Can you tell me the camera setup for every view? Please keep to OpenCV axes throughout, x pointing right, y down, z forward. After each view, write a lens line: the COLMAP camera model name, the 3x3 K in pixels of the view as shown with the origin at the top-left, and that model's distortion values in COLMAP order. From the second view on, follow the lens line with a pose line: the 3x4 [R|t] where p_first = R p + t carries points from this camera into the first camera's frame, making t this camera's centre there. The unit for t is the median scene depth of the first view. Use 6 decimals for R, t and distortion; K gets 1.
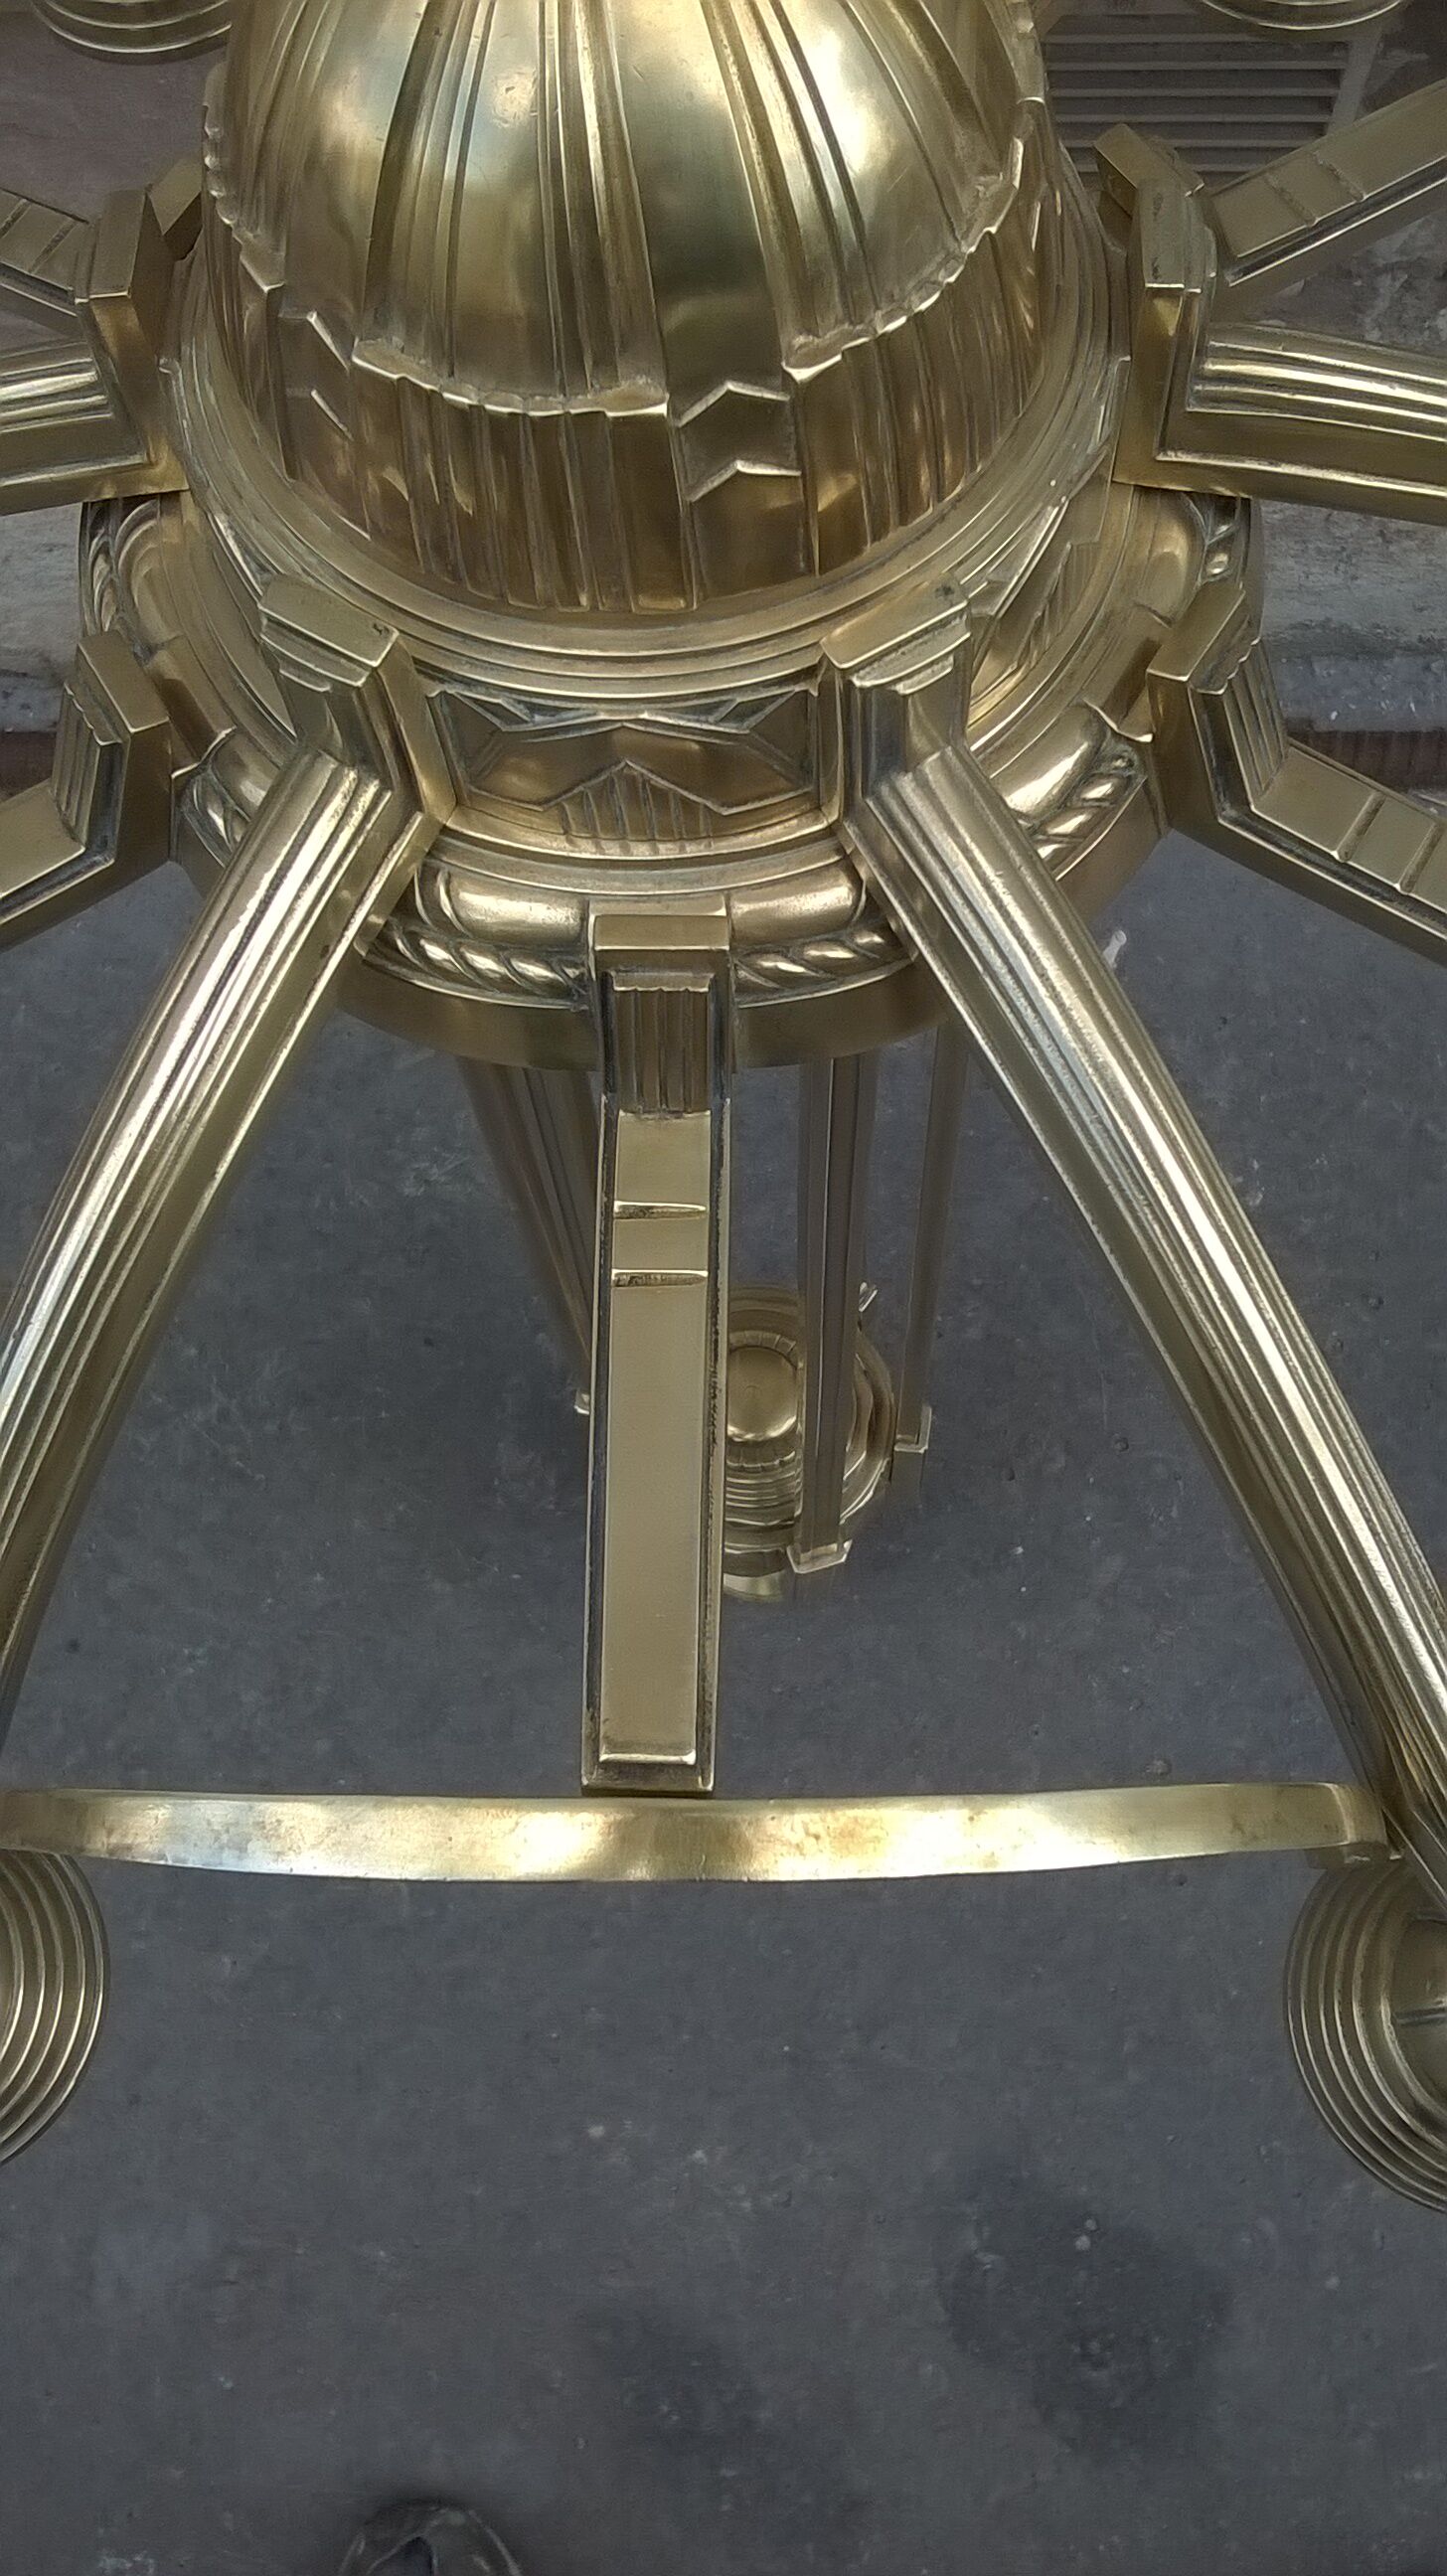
lens RADIAL K [[2282.4, 0, 739.8], [0, 2282.4, 1311.0], [0, 0, 1]] dist [0.043674, -0.191520]
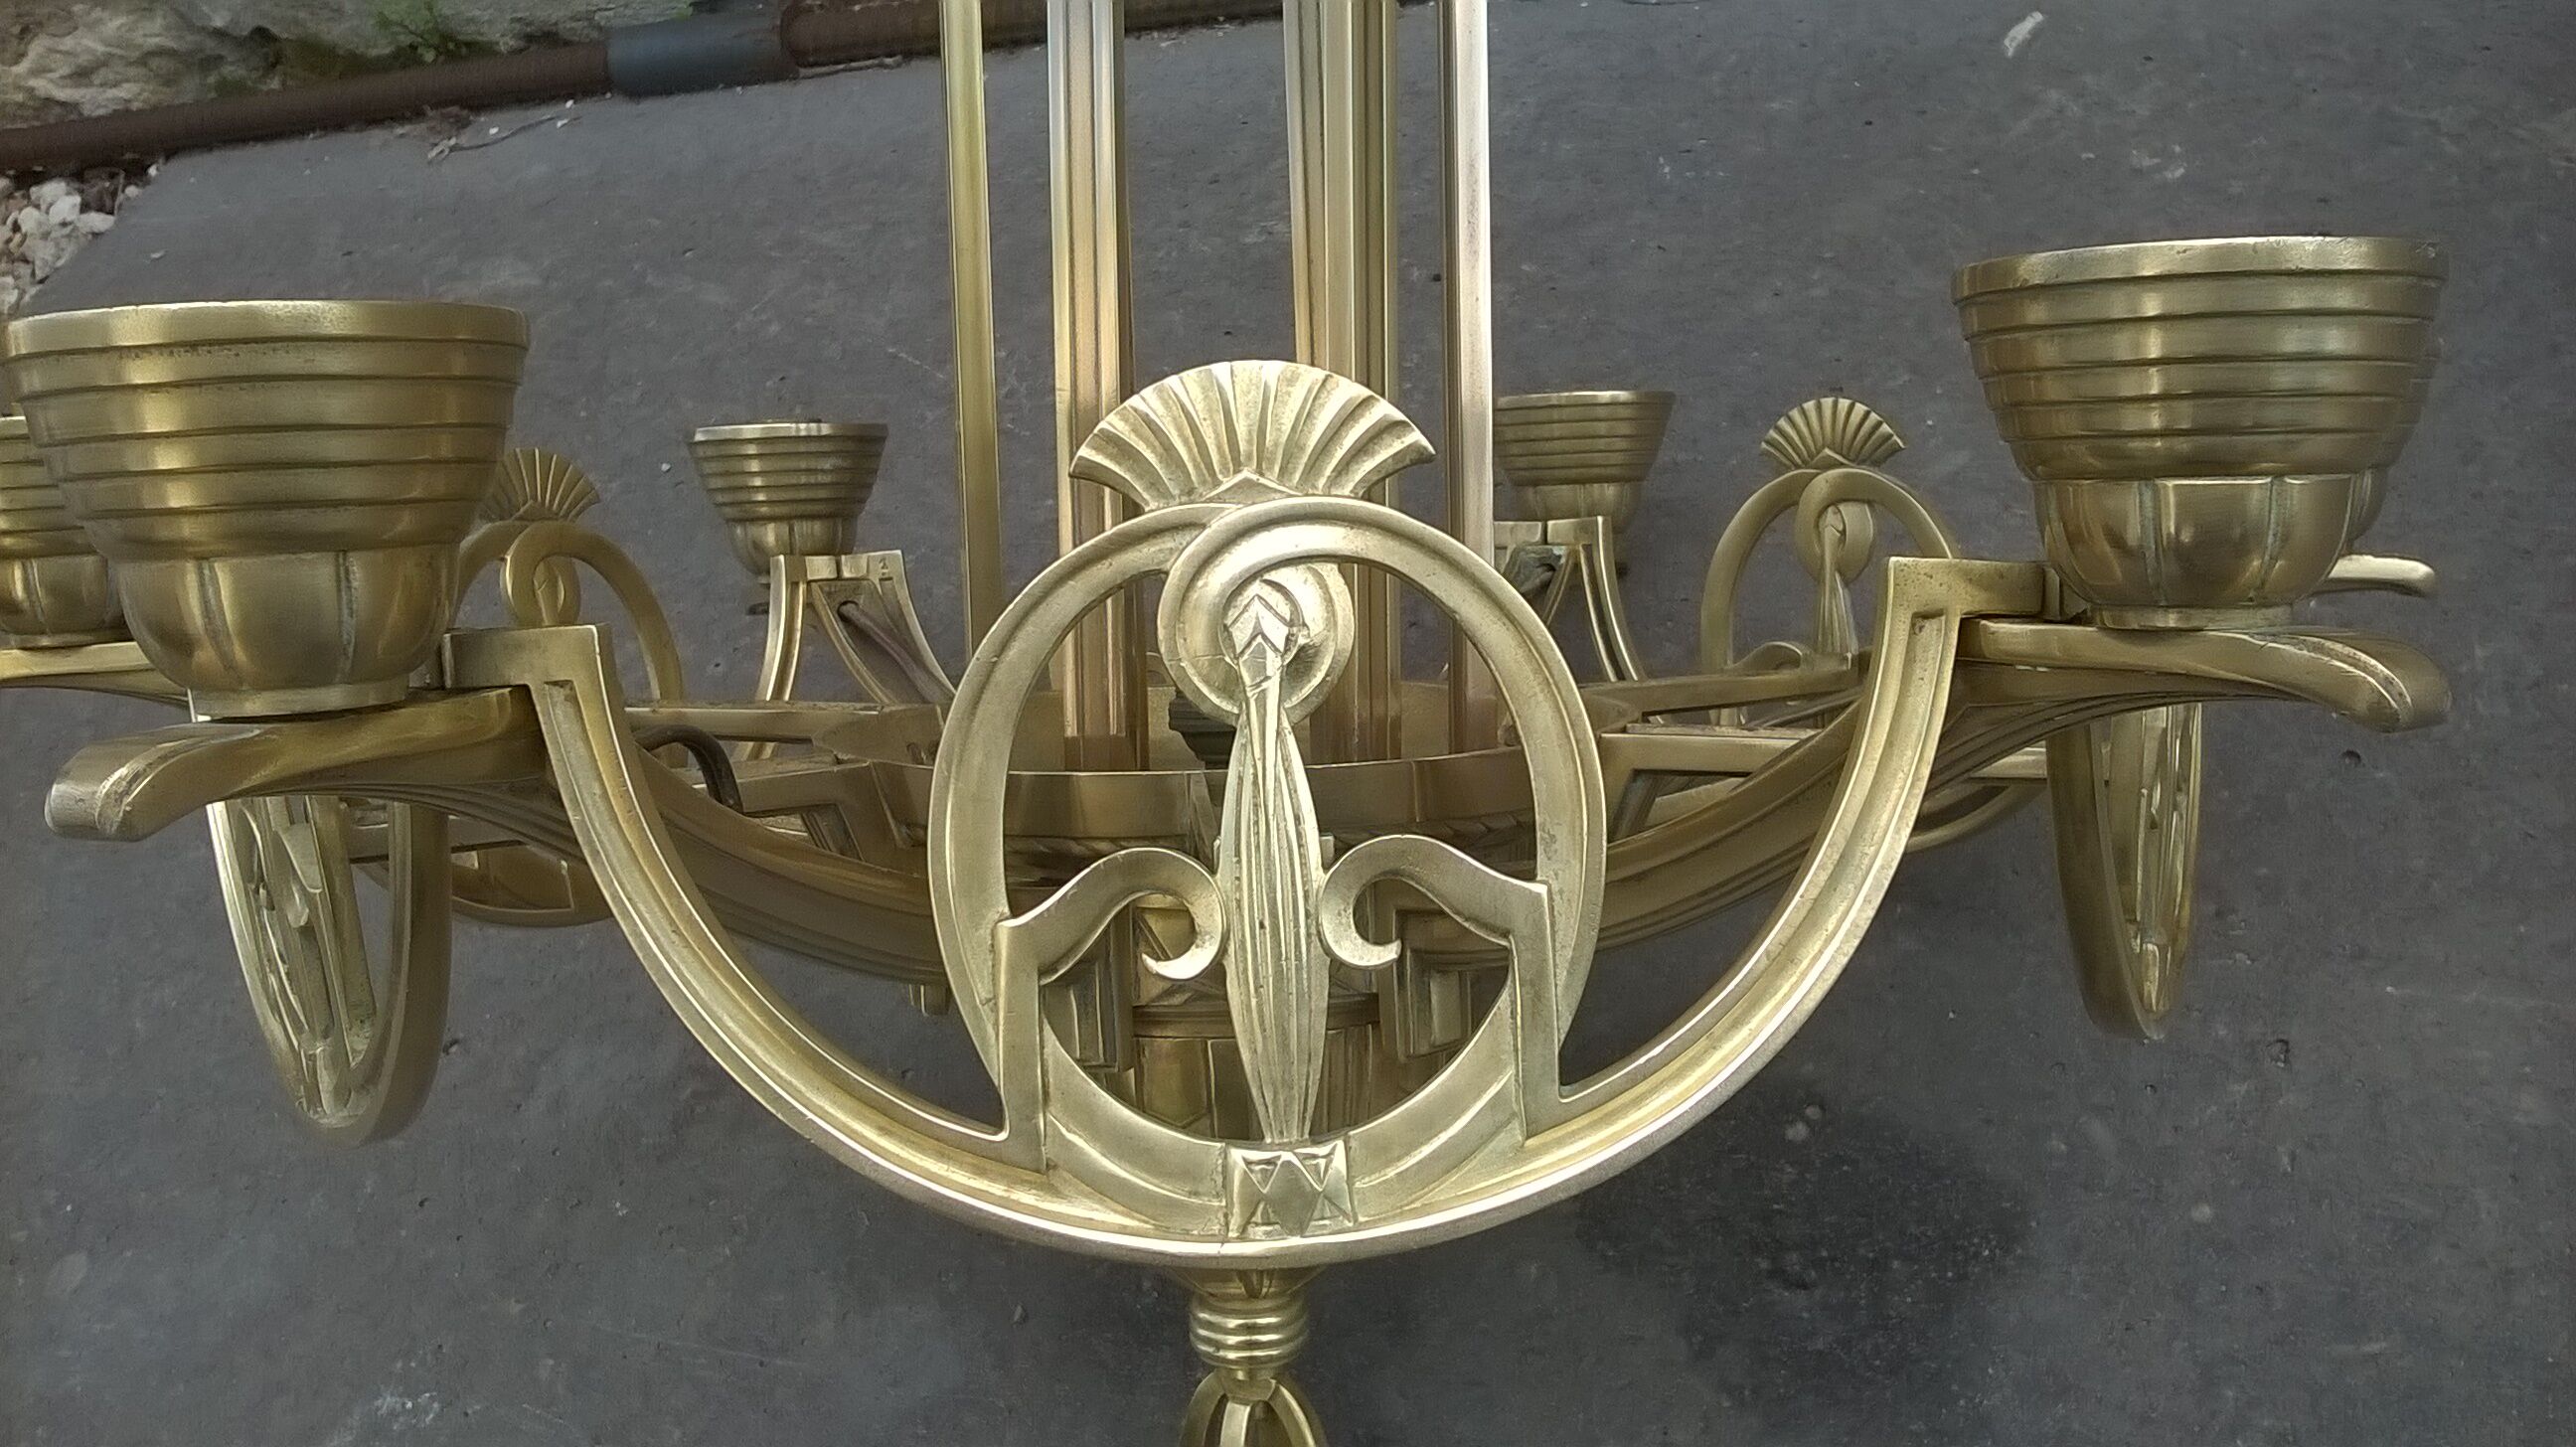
lens RADIAL K [[2282.4, 0, 1301.8], [0, 2282.4, 716.0], [0, 0, 1]] dist [0.043674, -0.191520]
pose [[0.937916, 0.022532, -0.346130, 0.241083], [-0.201499, 0.847634, -0.490830, 0.657031], [0.282332, 0.530102, 0.799550, 0.375160]]
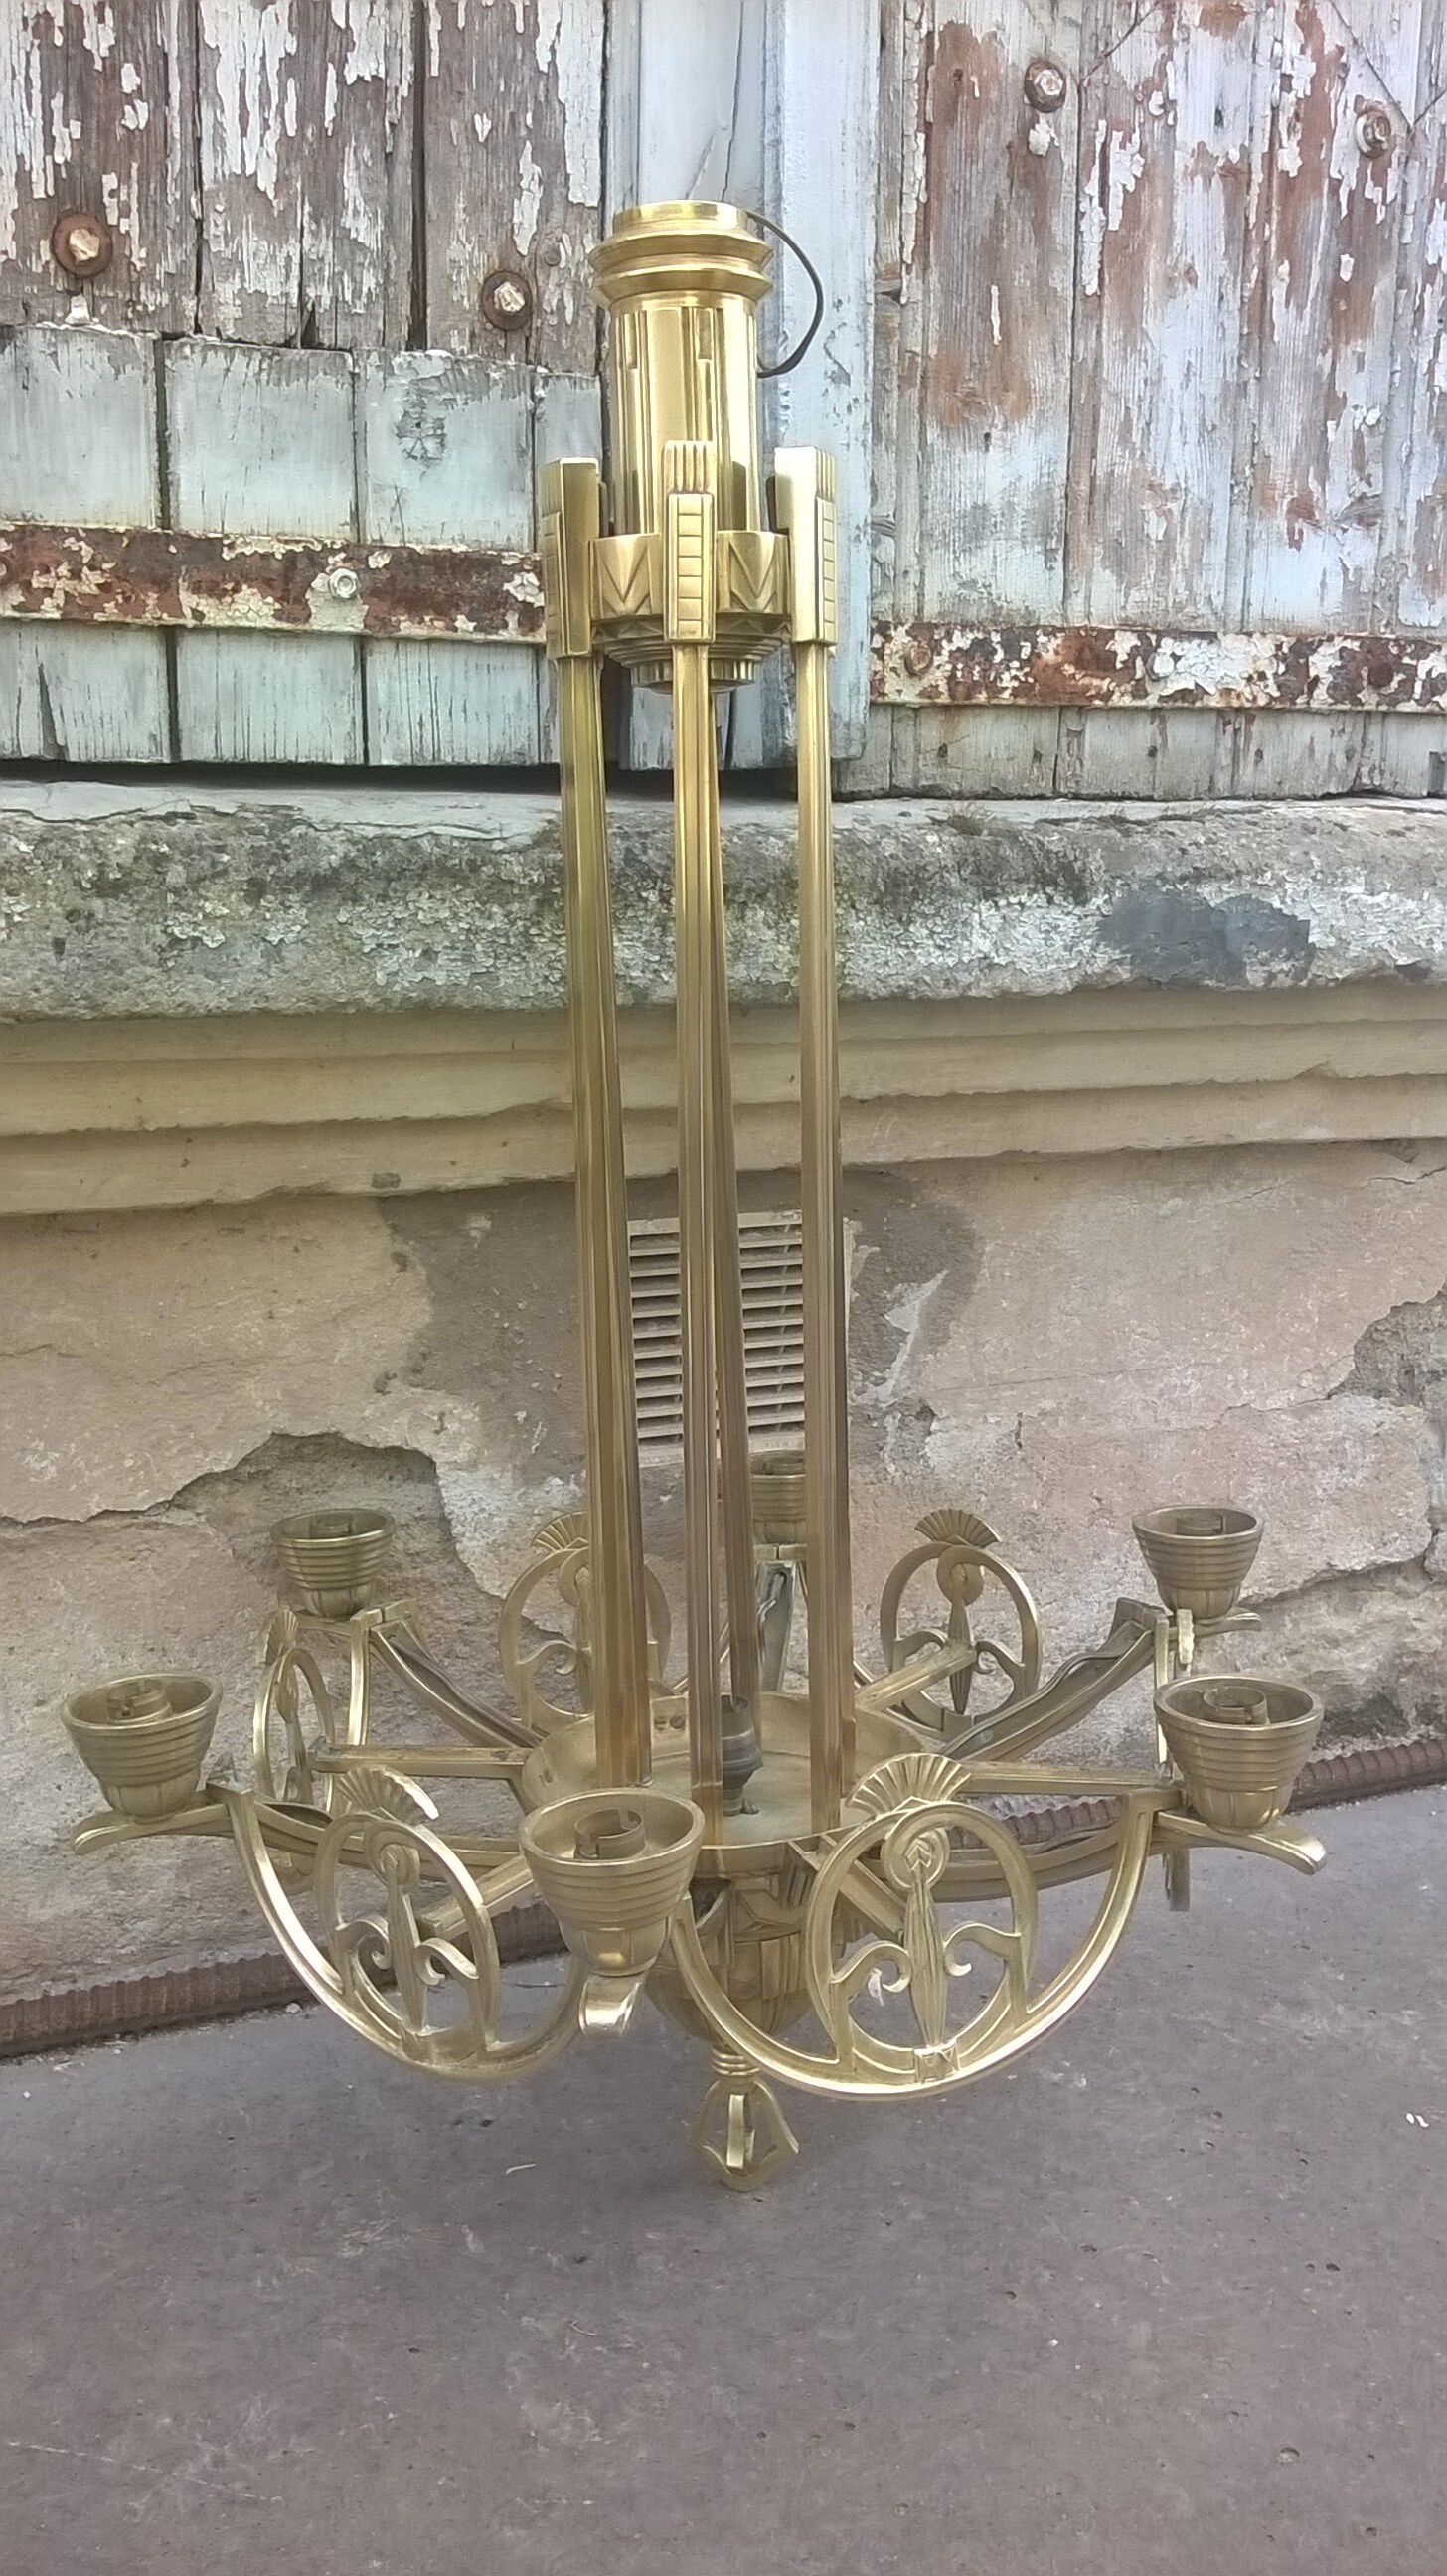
lens RADIAL K [[2282.4, 0, 754.2], [0, 2282.4, 1298.9], [0, 0, 1]] dist [0.043674, -0.191520]
pose [[0.915273, -0.053117, 0.399317, -0.399143], [0.373984, 0.480423, -0.793303, 0.673809], [-0.149703, 0.875427, 0.459583, 0.164195]]
